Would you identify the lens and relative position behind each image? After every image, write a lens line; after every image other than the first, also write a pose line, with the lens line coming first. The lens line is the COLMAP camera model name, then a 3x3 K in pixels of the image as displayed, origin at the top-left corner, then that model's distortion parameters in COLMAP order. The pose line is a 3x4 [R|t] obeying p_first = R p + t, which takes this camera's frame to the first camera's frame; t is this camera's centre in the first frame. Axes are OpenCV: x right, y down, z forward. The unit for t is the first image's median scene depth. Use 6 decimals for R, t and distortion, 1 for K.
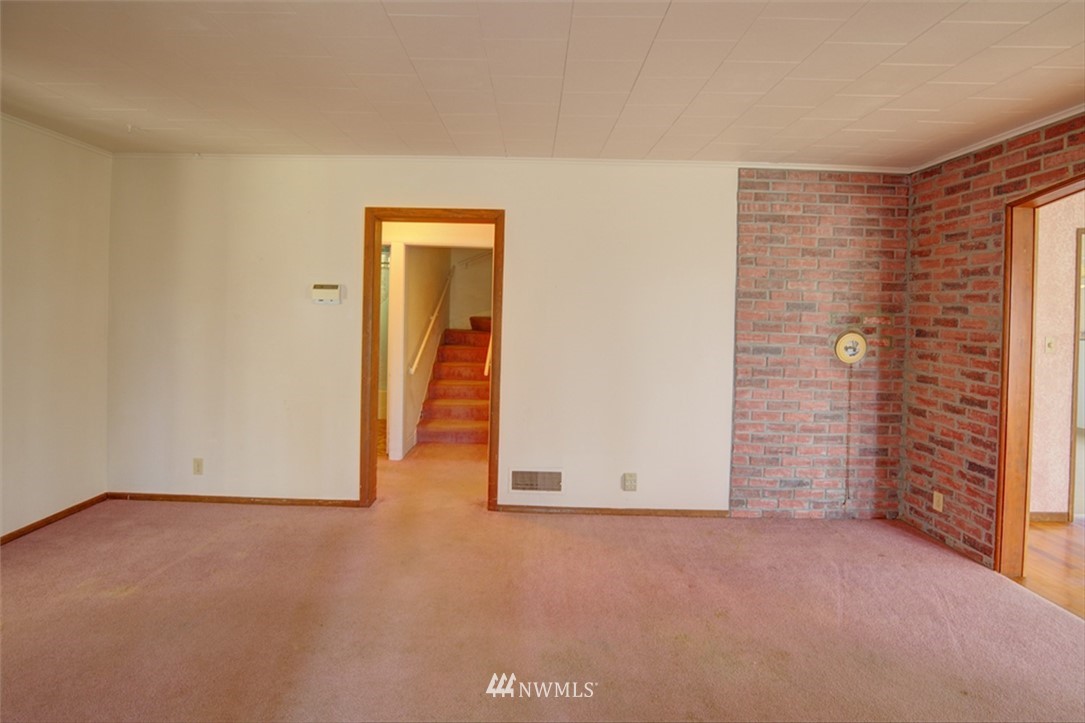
lens RADIAL K [[546.0, 0, 514.5], [0, 546.0, 314.7], [0, 0, 1]] dist [-0.029469, -0.000995]
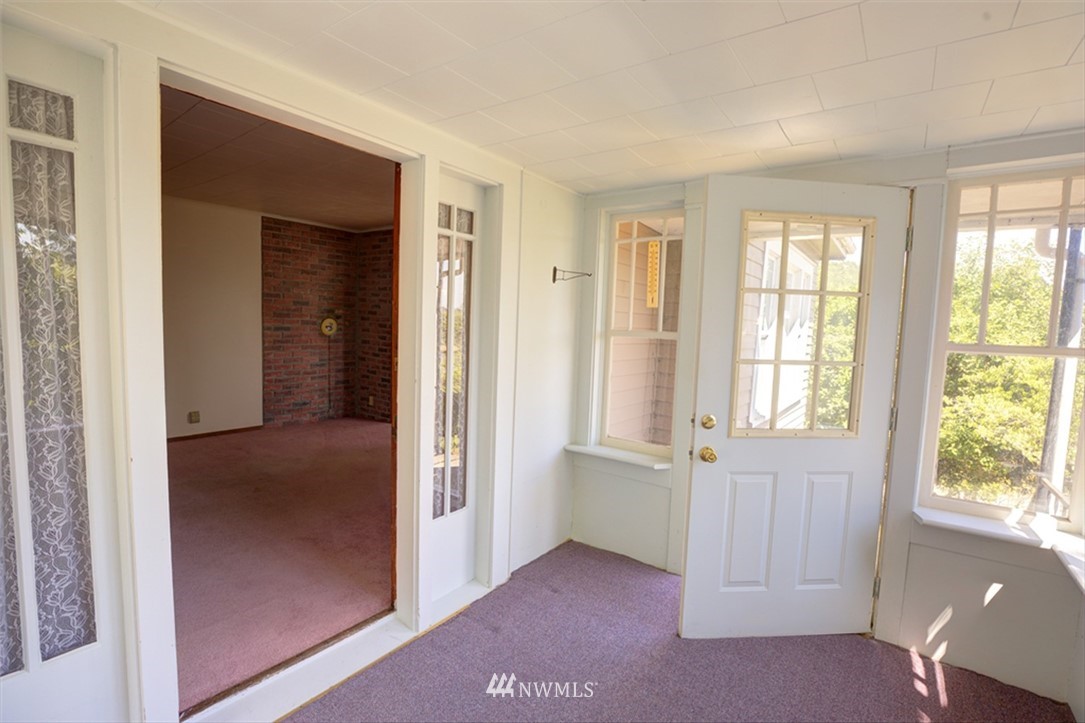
lens RADIAL K [[490.5, 0, 540.6], [0, 490.5, 360.9], [0, 0, 1]] dist [-0.037937, 0.005986]
pose [[0.594278, -0.068450, 0.801342, -0.277654], [-0.018321, 0.994961, 0.098575, 0.001785], [-0.804051, -0.073263, 0.590029, -0.552637]]
